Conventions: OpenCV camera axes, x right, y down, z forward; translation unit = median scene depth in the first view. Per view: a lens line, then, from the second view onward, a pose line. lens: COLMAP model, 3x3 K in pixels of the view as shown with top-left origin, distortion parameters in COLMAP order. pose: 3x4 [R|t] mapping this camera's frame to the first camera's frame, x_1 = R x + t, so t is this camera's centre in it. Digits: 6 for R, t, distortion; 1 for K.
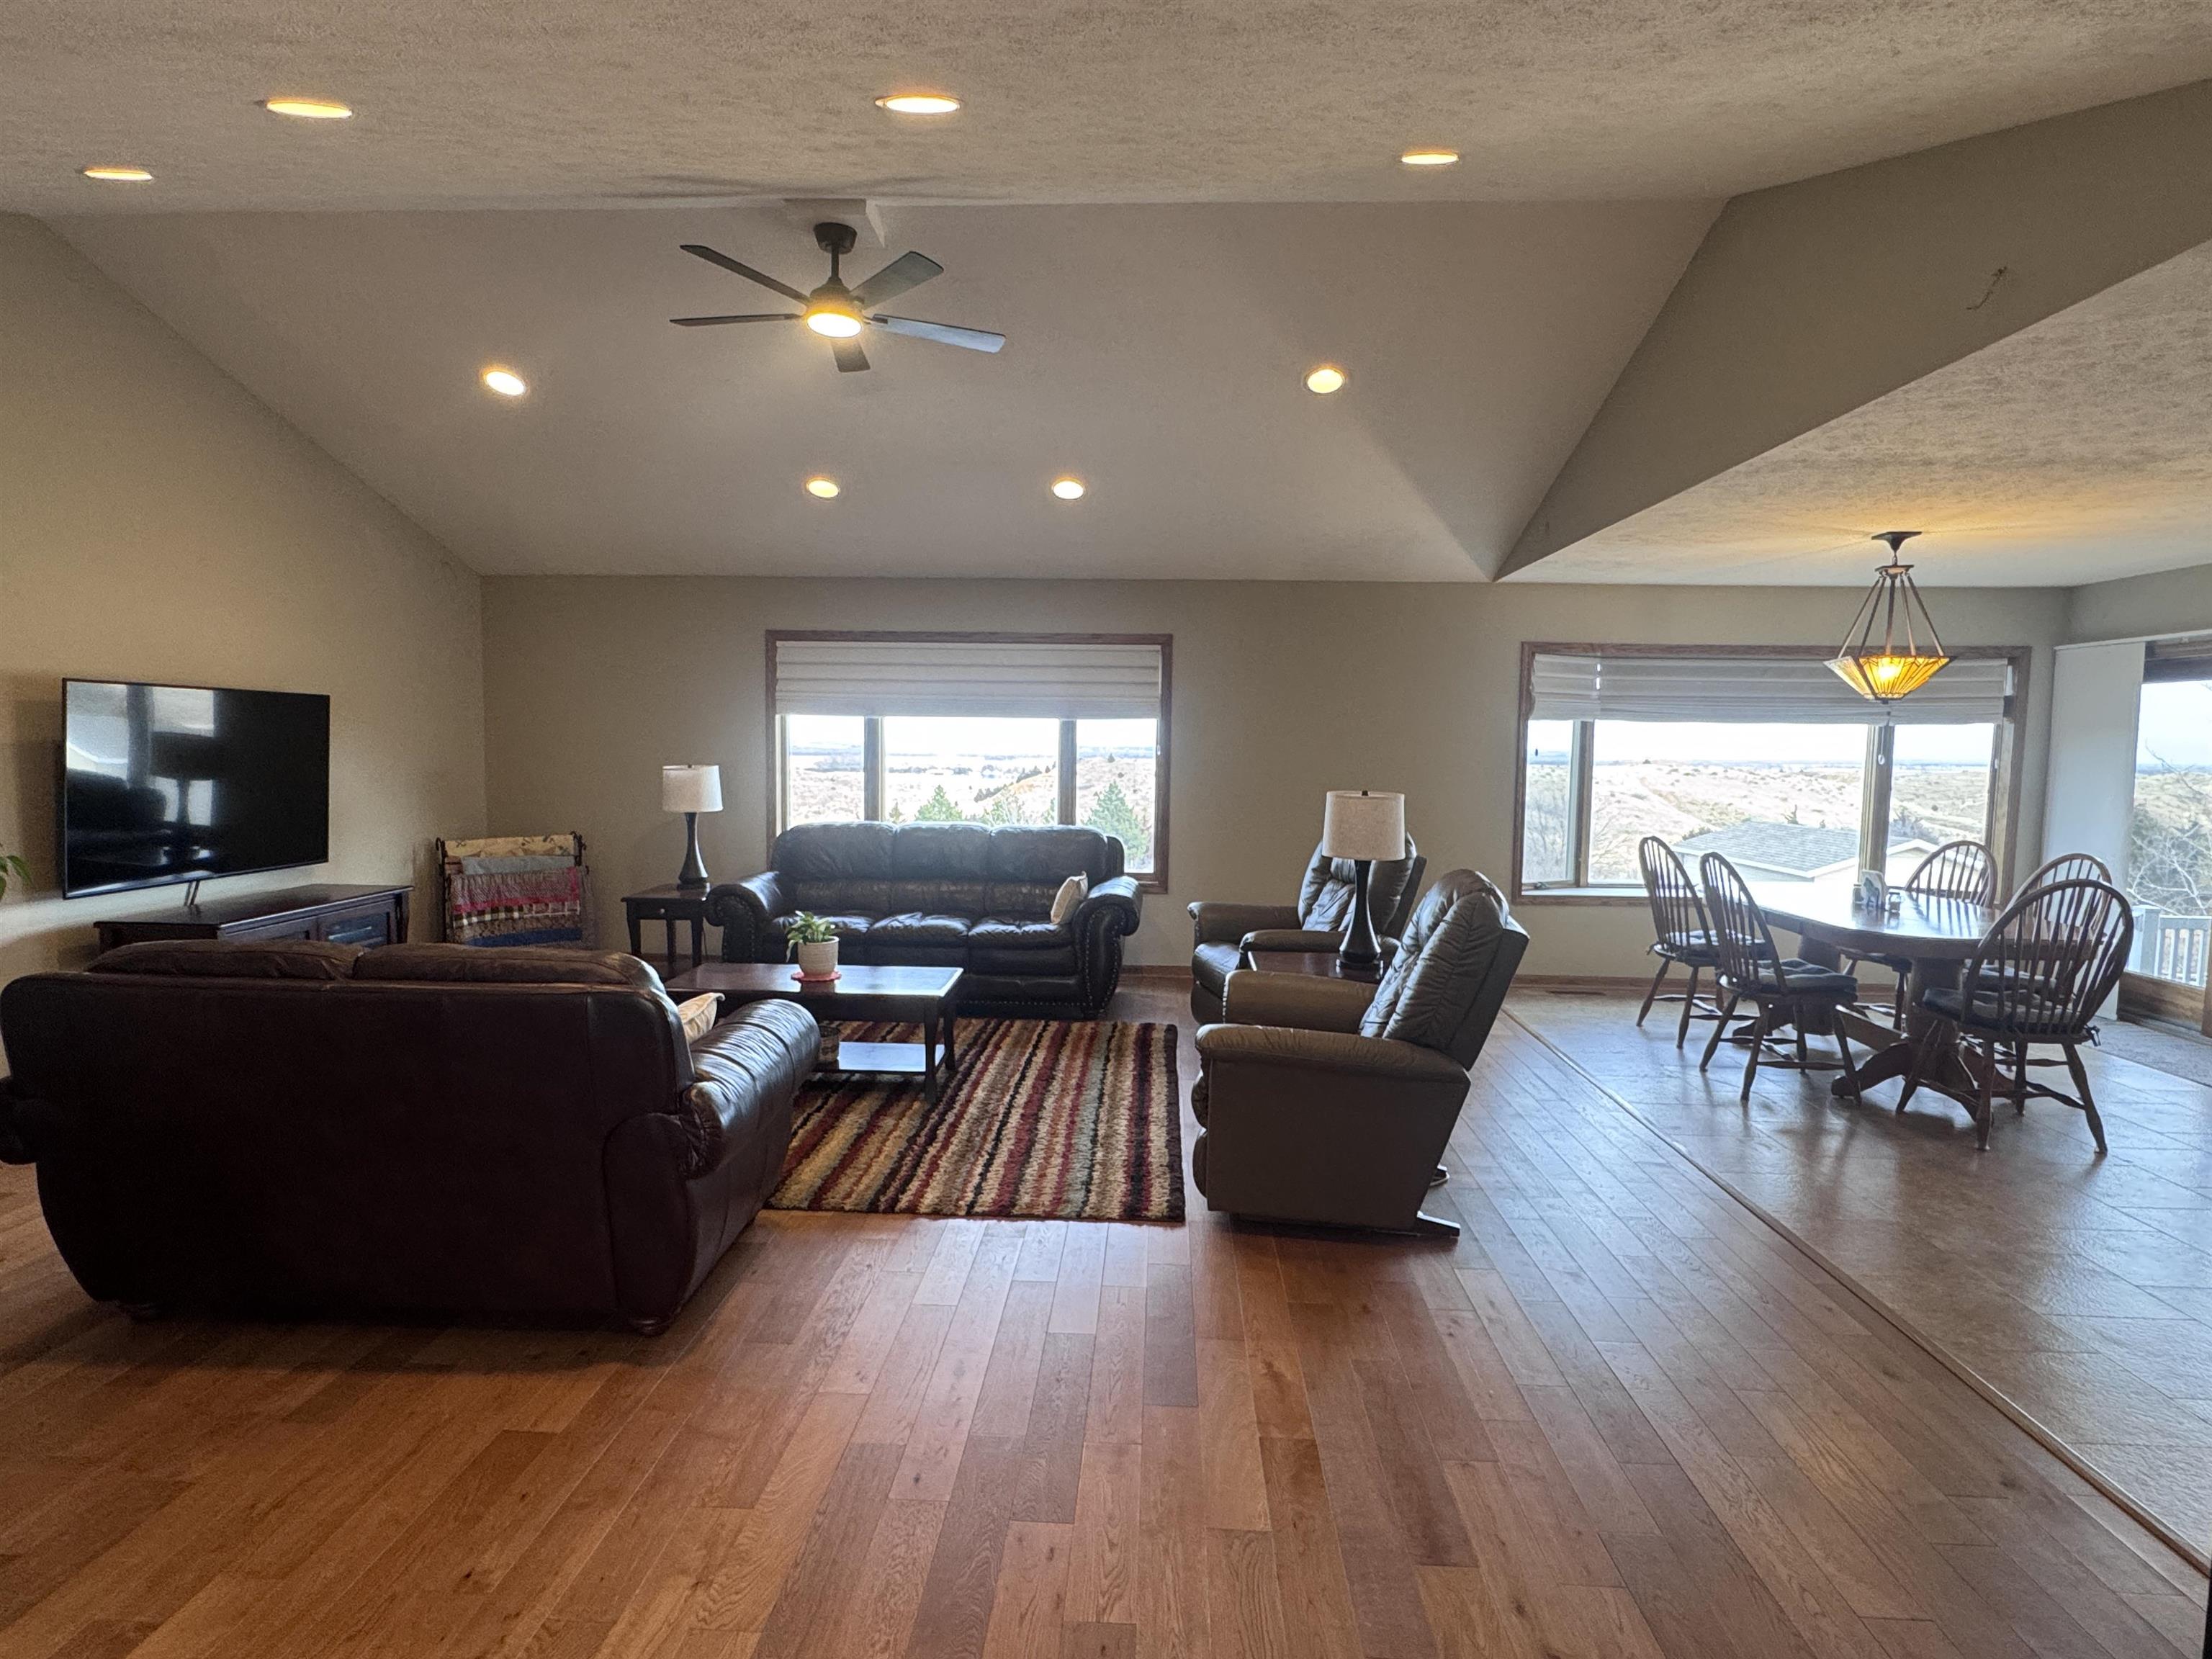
lens RADIAL K [[1164.0, 0, 1098.7], [0, 1164.0, 834.8], [0, 0, 1]] dist [-0.005188, 0.000280]
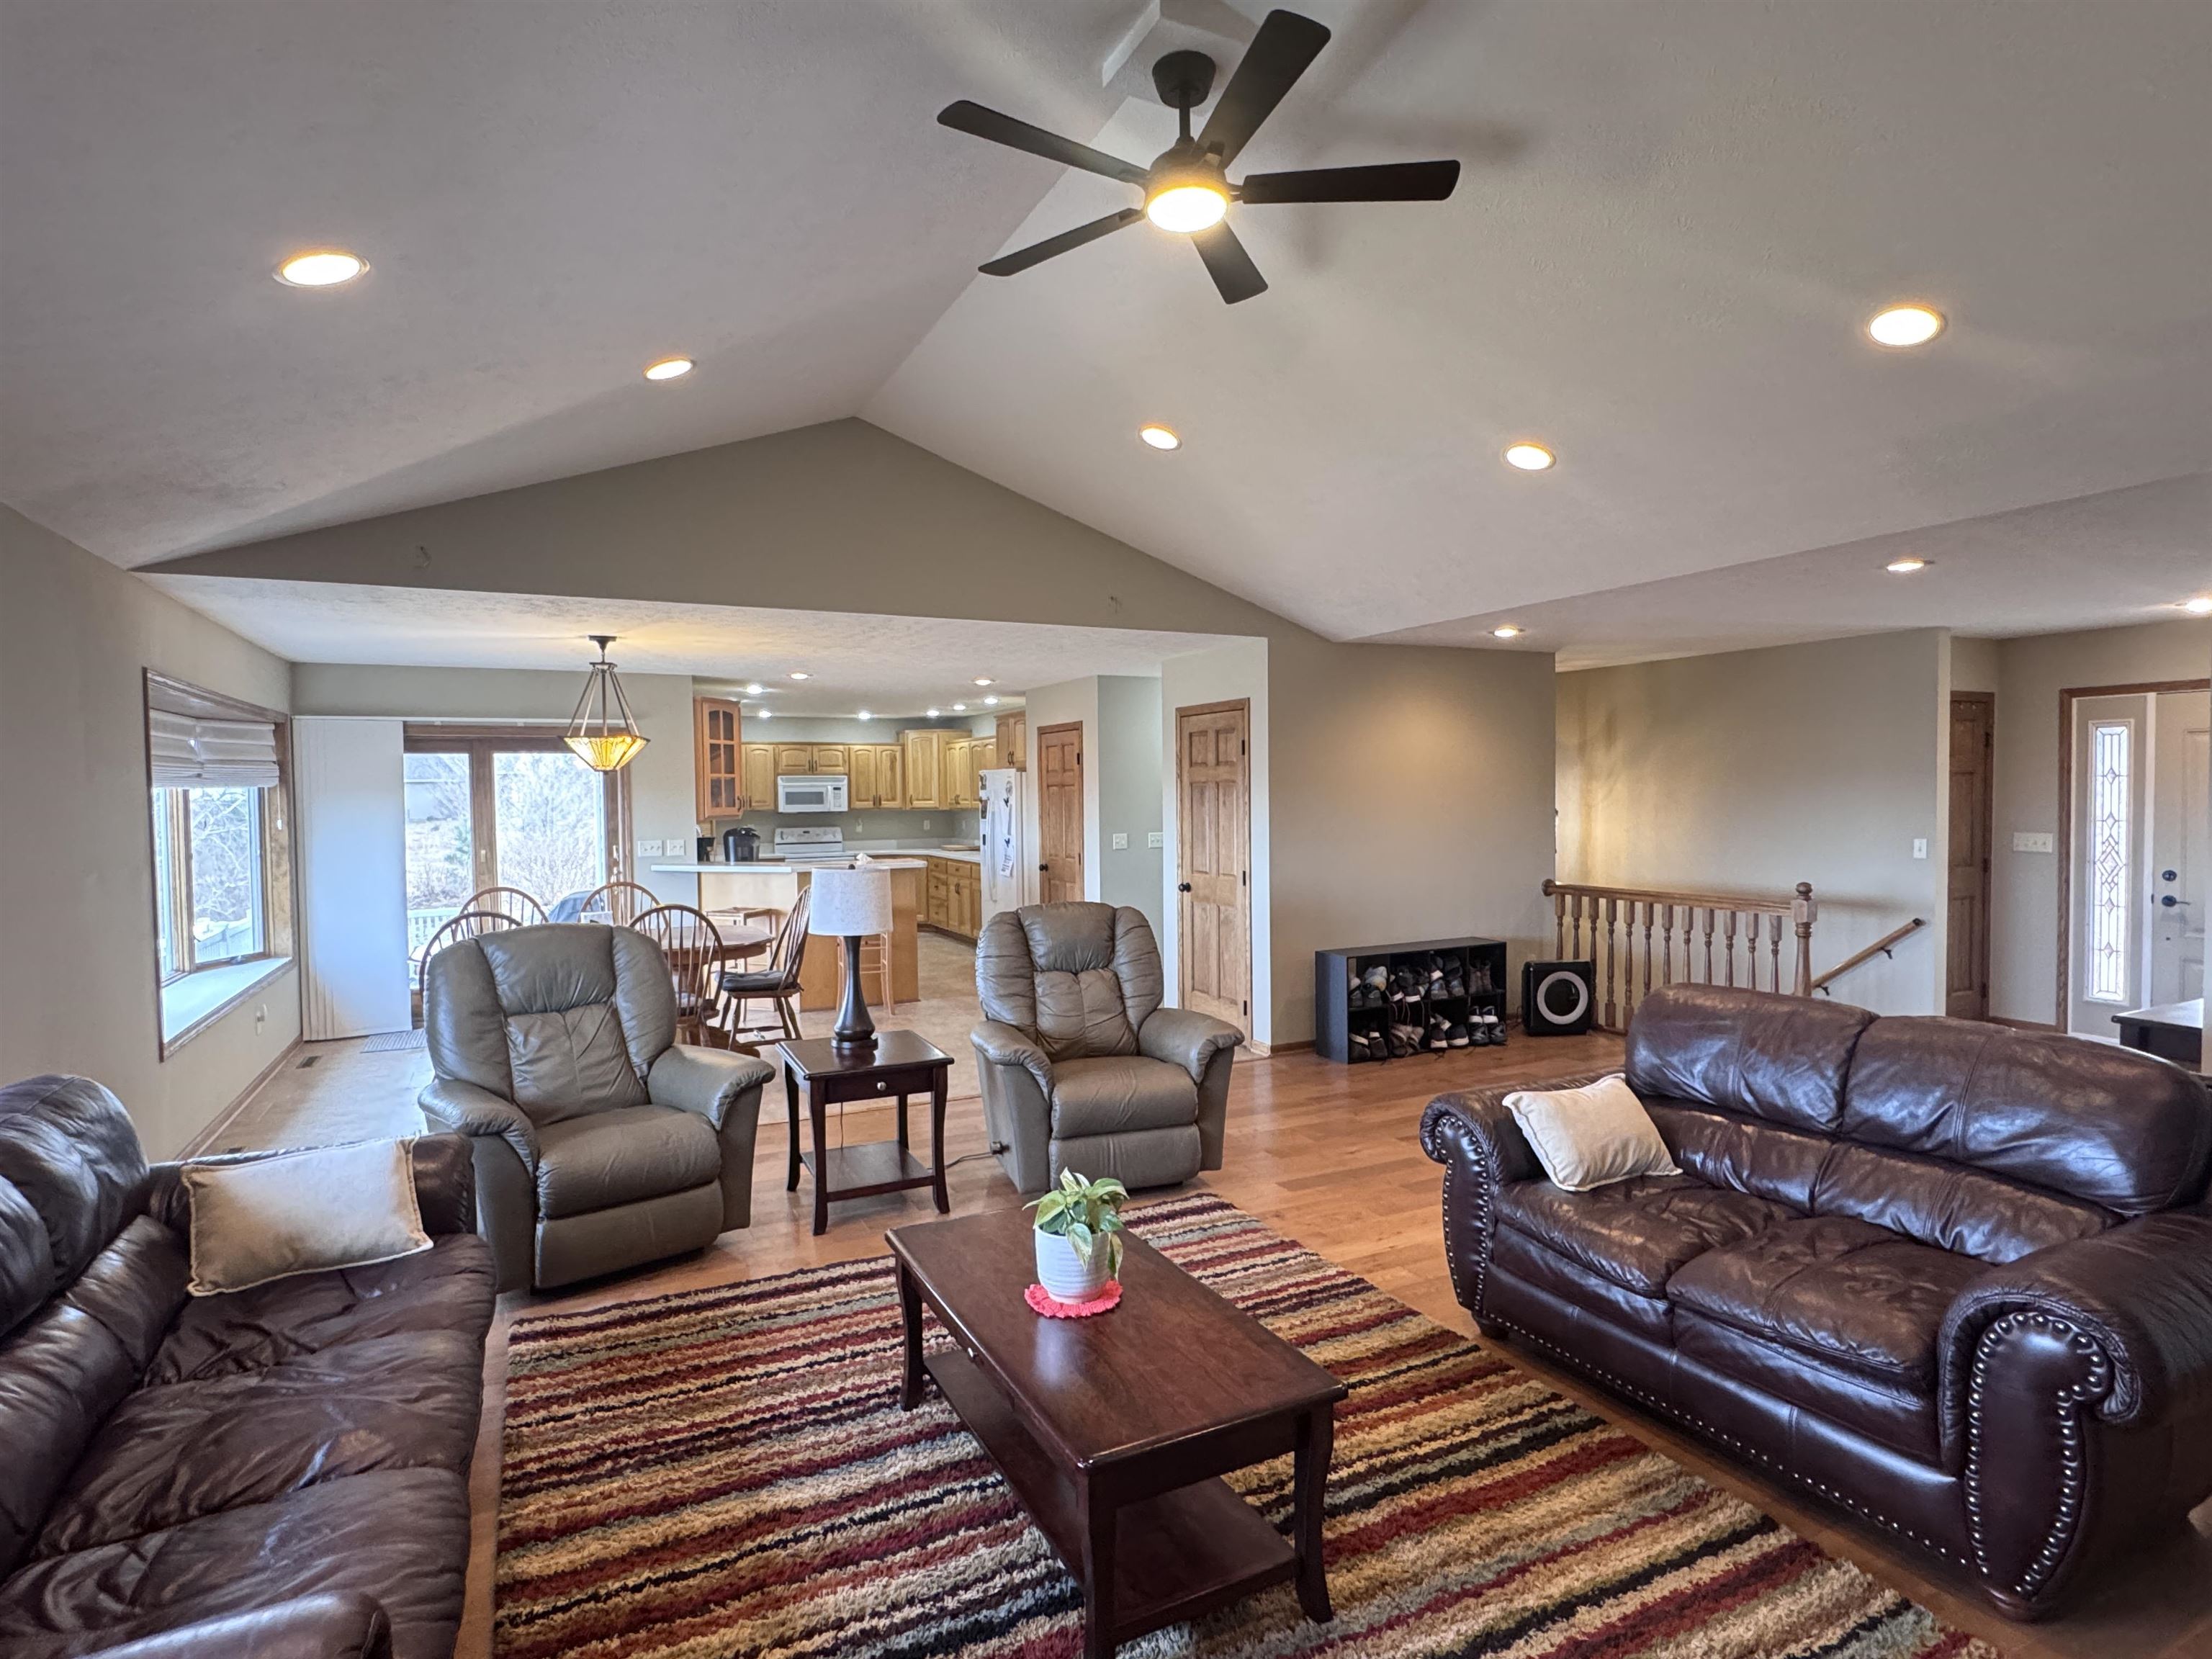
lens RADIAL K [[1169.6, 0, 1101.6], [0, 1169.6, 832.6], [0, 0, 1]] dist [-0.001177, -0.000139]
pose [[-0.488554, -0.038662, 0.871677, -0.567472], [0.074089, 0.993572, 0.085593, -0.103637], [-0.869382, 0.106398, -0.482549, 0.996469]]
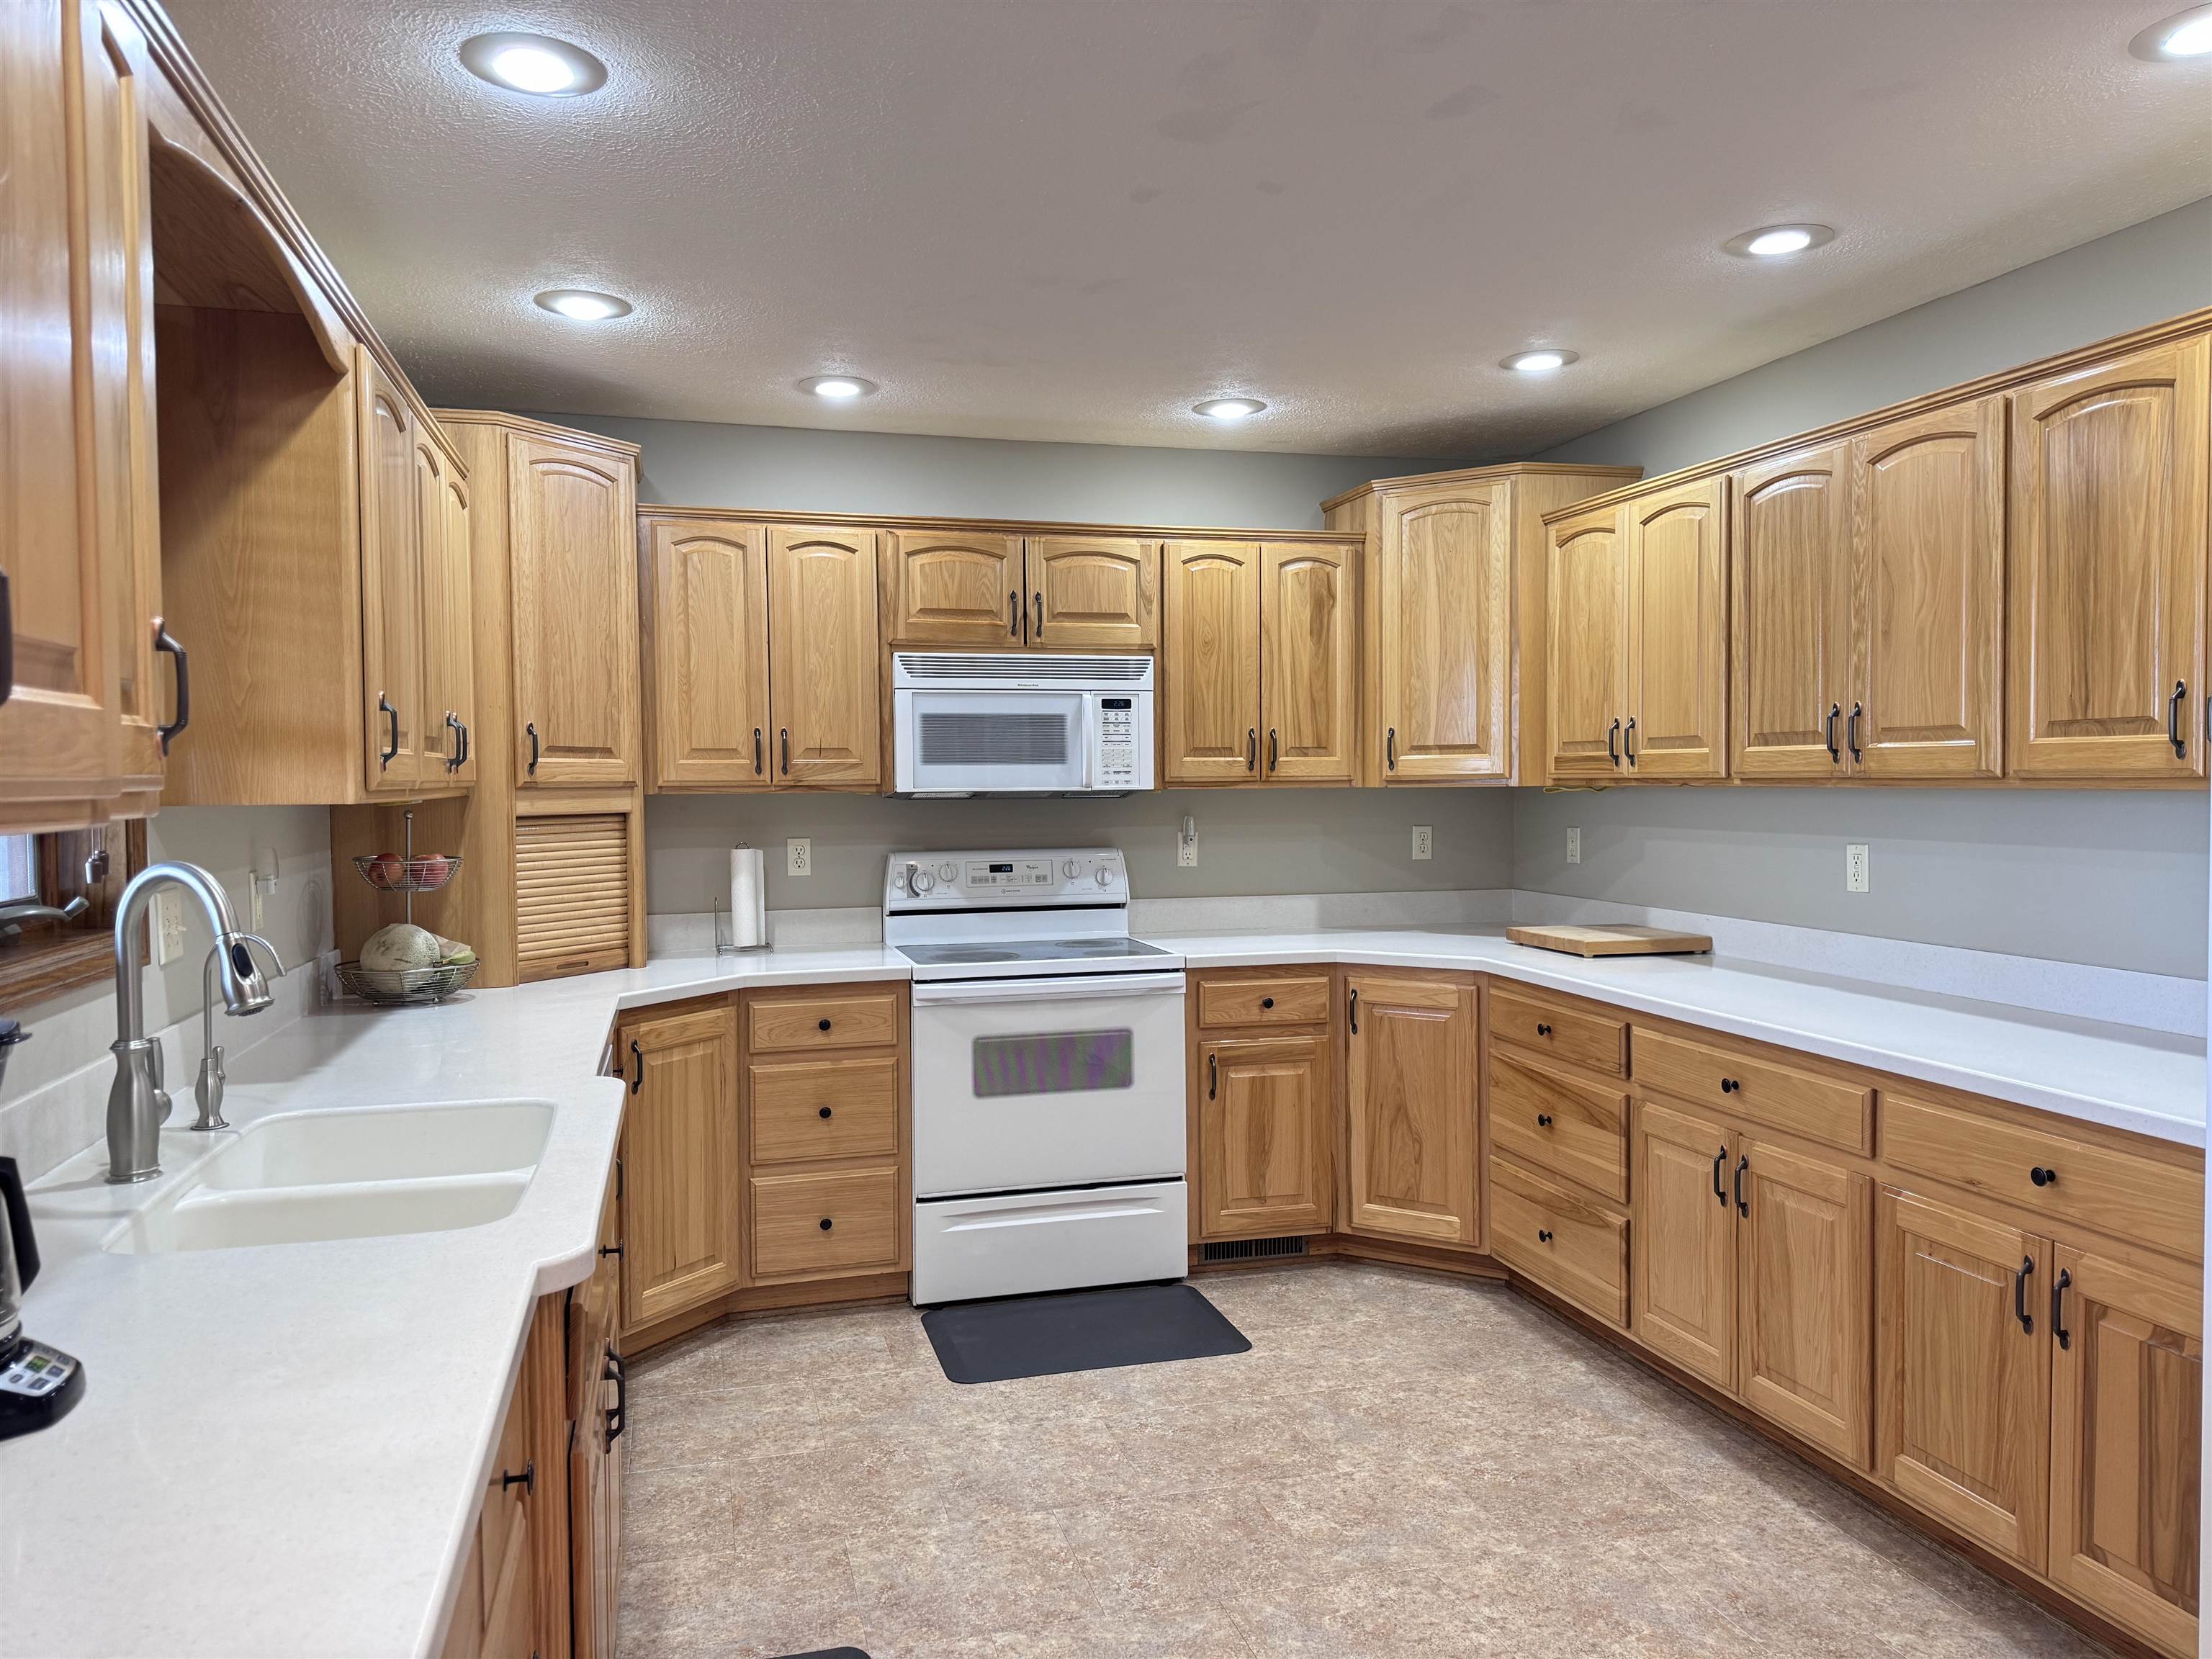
lens RADIAL K [[1550.6, 0, 1110.3], [0, 1550.6, 833.3], [0, 0, 1]] dist [0.114011, -0.189286]
pose [[-0.313967, -0.041671, 0.948519, 0.862197], [0.080327, 0.994289, 0.070270, -0.025742], [-0.946030, 0.098254, -0.308827, 0.605558]]
